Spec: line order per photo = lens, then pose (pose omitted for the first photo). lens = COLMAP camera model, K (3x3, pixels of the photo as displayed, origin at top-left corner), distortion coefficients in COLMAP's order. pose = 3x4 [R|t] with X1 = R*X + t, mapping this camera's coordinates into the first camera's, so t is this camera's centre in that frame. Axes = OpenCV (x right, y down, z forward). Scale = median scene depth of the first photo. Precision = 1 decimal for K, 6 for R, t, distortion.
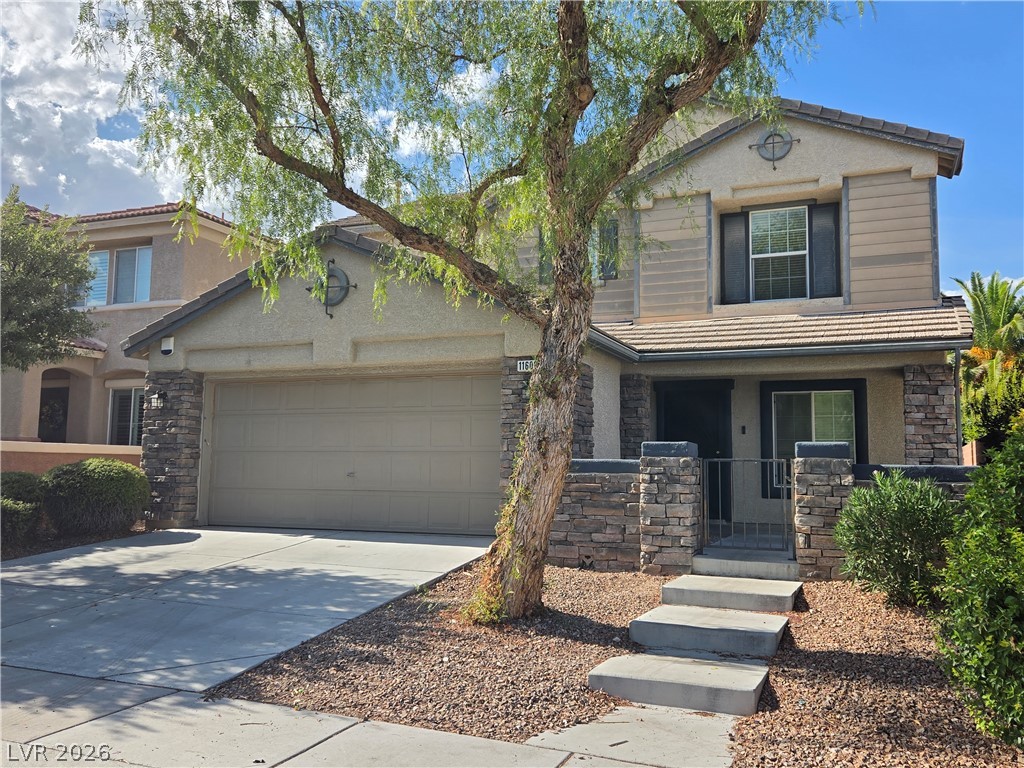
lens RADIAL K [[830.7, 0, 512.0], [0, 830.7, 384.0], [0, 0, 1]] dist [0.006912, 0.001147]
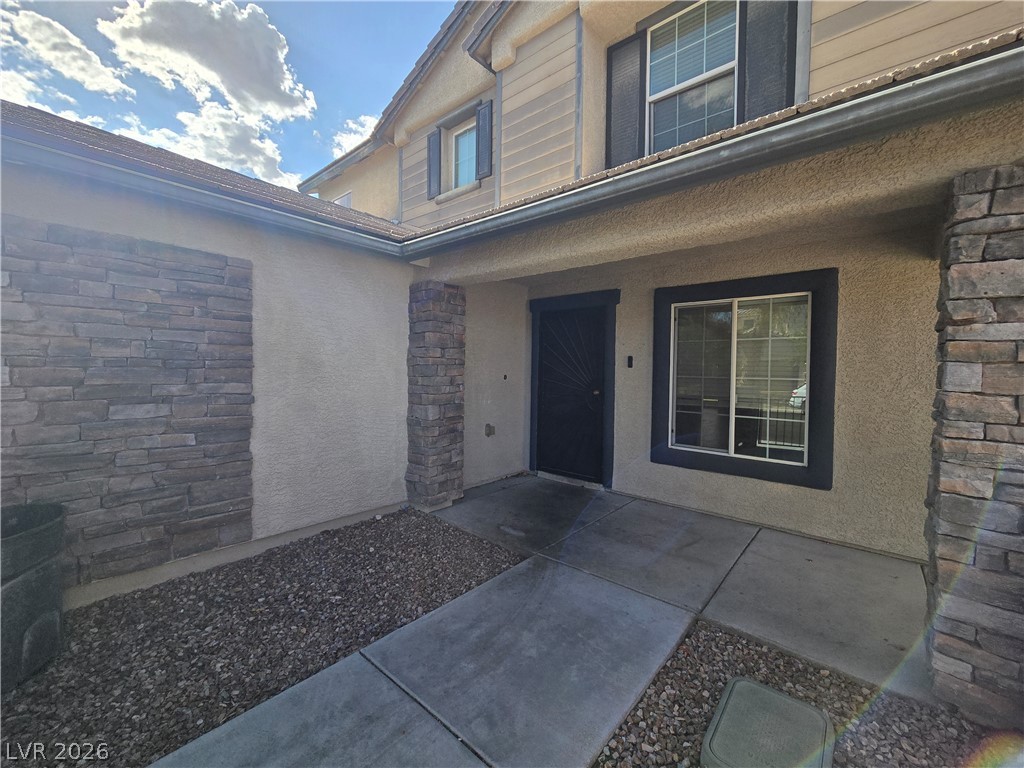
lens RADIAL K [[419.9, 0, 516.3], [0, 419.9, 375.1], [0, 0, 1]] dist [-0.000890, 0.000093]
pose [[0.957361, 0.004309, -0.288863, 0.289022], [0.028294, 0.993683, 0.108595, 0.025558], [0.287506, -0.112138, 0.951191, 0.638538]]
